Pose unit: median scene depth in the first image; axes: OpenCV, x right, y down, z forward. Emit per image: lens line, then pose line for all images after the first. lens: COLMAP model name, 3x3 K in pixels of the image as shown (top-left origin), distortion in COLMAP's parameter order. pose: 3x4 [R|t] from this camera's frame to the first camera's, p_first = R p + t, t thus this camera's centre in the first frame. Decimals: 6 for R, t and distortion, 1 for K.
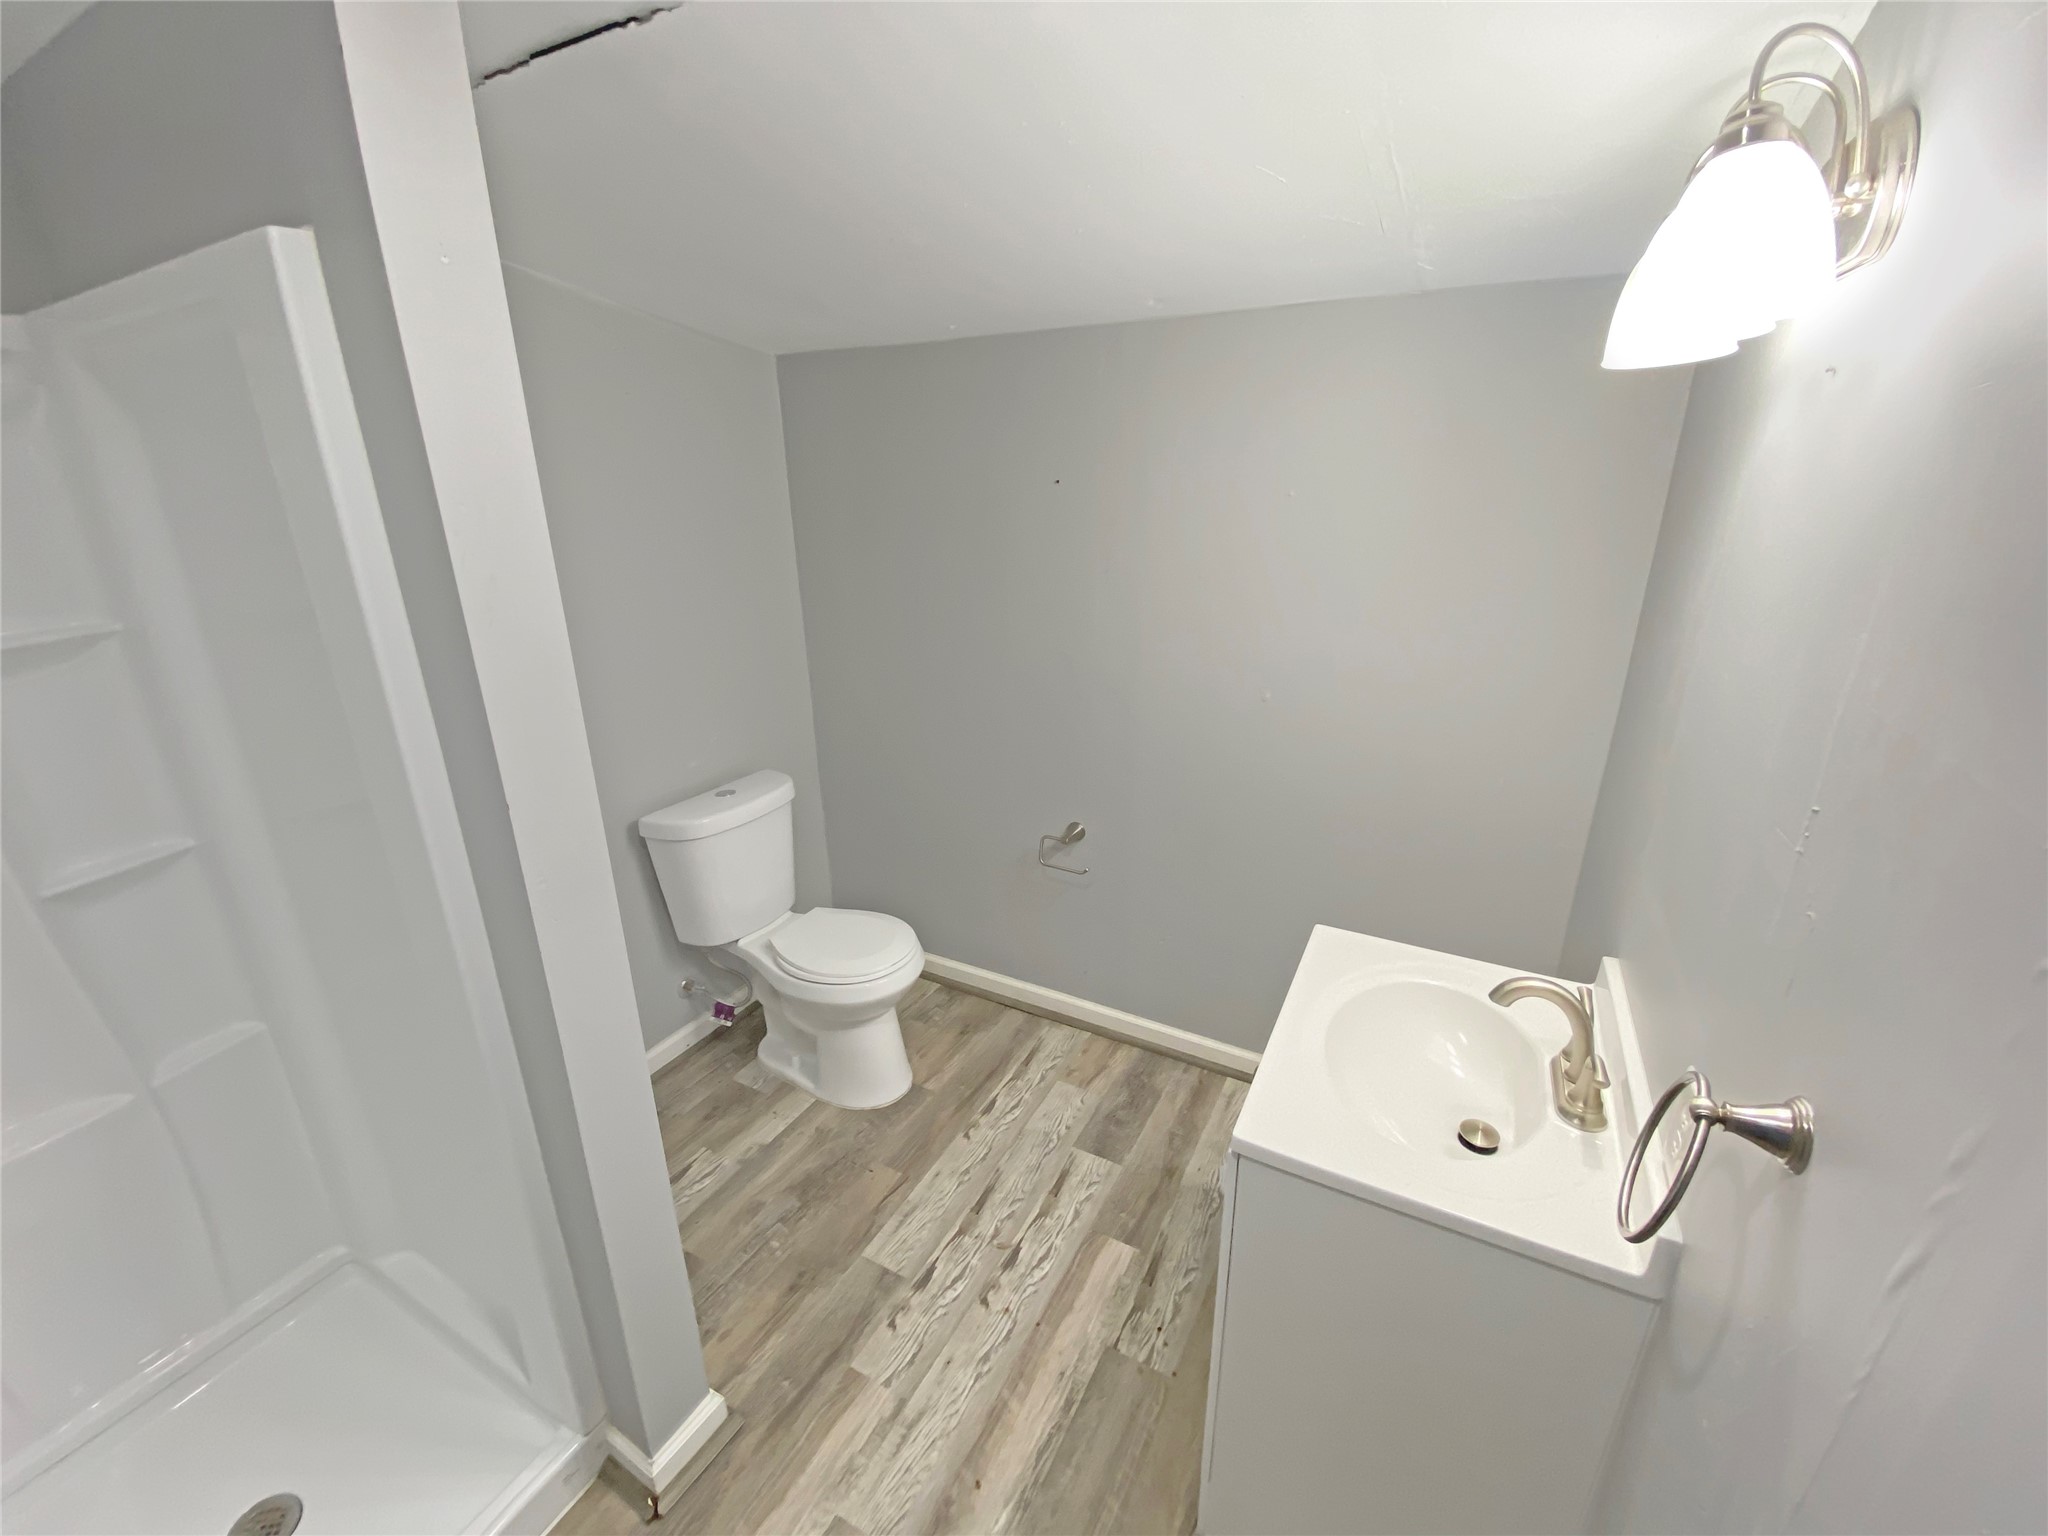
lens RADIAL K [[826.5, 0, 1019.1], [0, 826.5, 753.0], [0, 0, 1]] dist [0.001457, -0.010790]
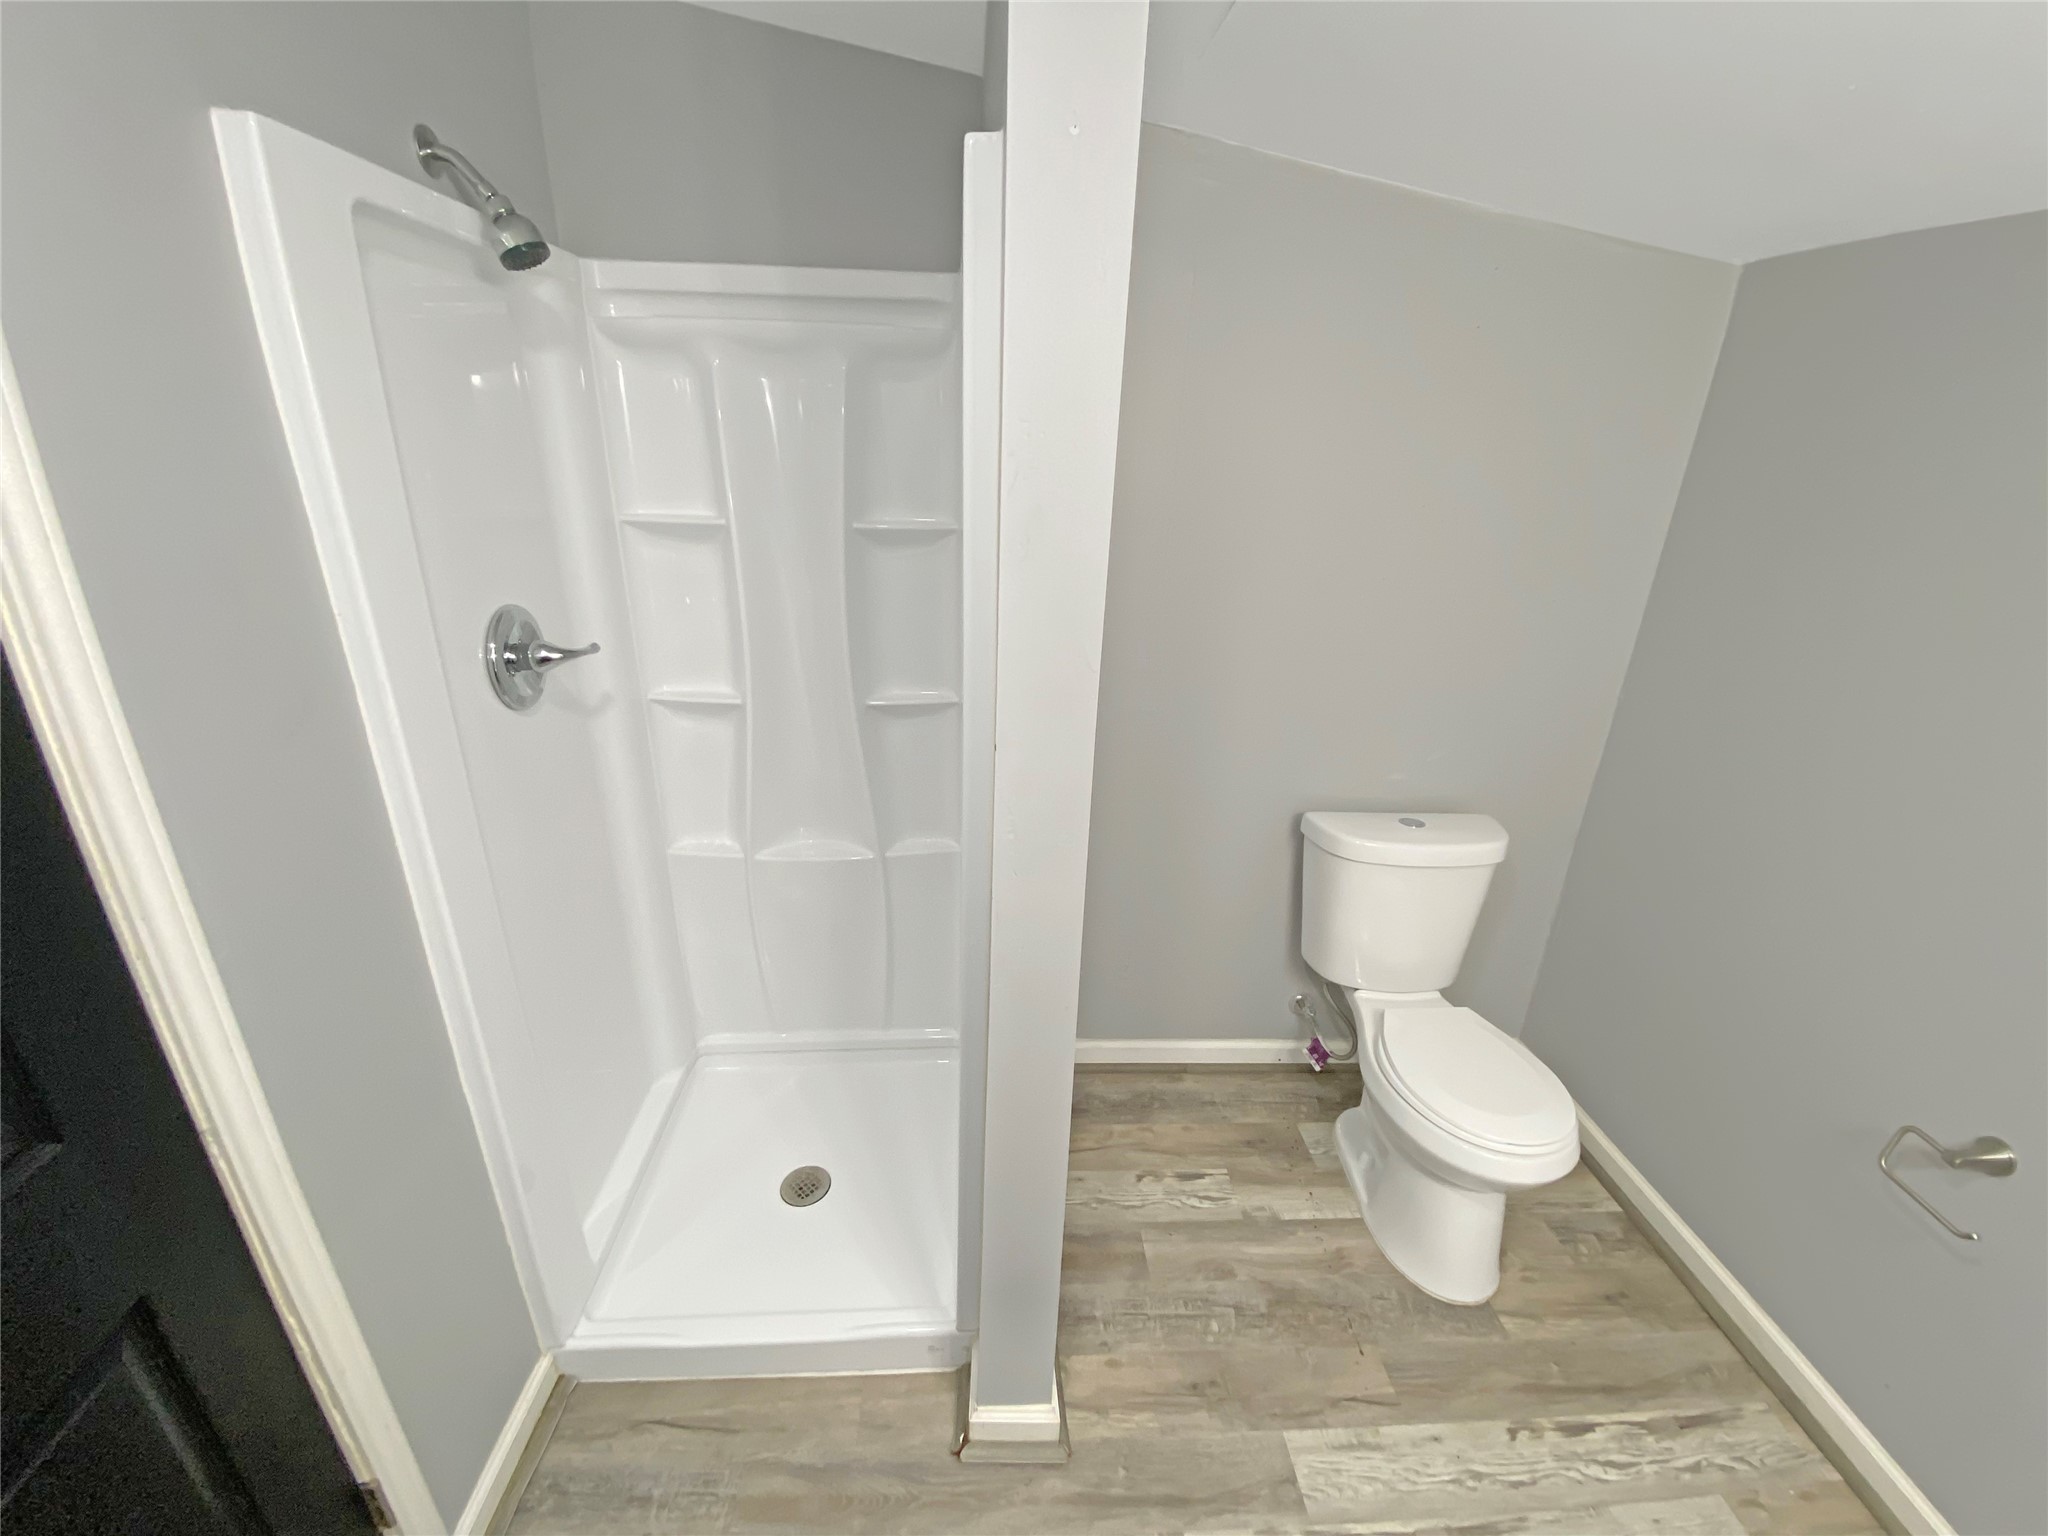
lens RADIAL K [[826.5, 0, 1015.3], [0, 826.5, 759.9], [0, 0, 1]] dist [0.001457, -0.010790]
pose [[0.521180, 0.326646, -0.788463, 0.068739], [-0.300235, 0.934977, 0.188886, -0.048924], [0.798893, 0.138281, 0.585361, 0.208684]]
